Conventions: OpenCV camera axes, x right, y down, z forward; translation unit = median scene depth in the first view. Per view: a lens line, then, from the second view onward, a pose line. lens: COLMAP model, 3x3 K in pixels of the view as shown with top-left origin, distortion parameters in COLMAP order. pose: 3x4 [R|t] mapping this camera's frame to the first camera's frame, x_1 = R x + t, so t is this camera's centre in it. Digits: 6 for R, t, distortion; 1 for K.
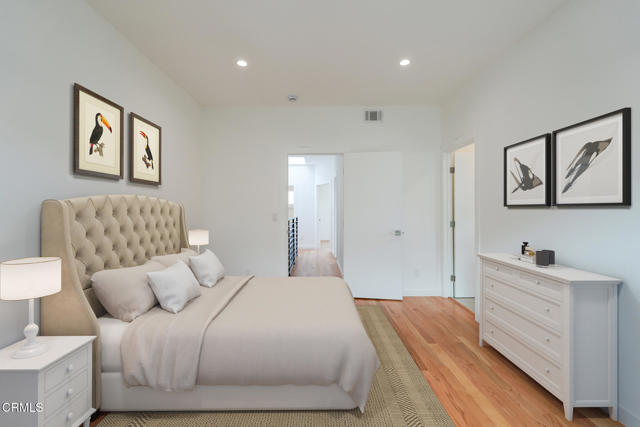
lens RADIAL K [[377.6, 0, 320.0], [0, 377.6, 213.5], [0, 0, 1]] dist [-0.000337, 0.139634]
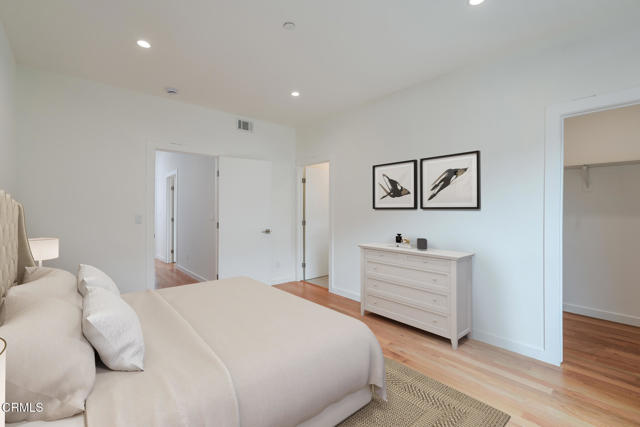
lens RADIAL K [[293.9, 0, 319.7], [0, 293.9, 206.5], [0, 0, 1]] dist [-0.000104, -0.000066]
pose [[0.776007, 0.011947, 0.630611, -0.362881], [0.004000, 0.999707, -0.023862, -0.002512], [-0.630711, 0.021039, 0.775732, 0.323544]]
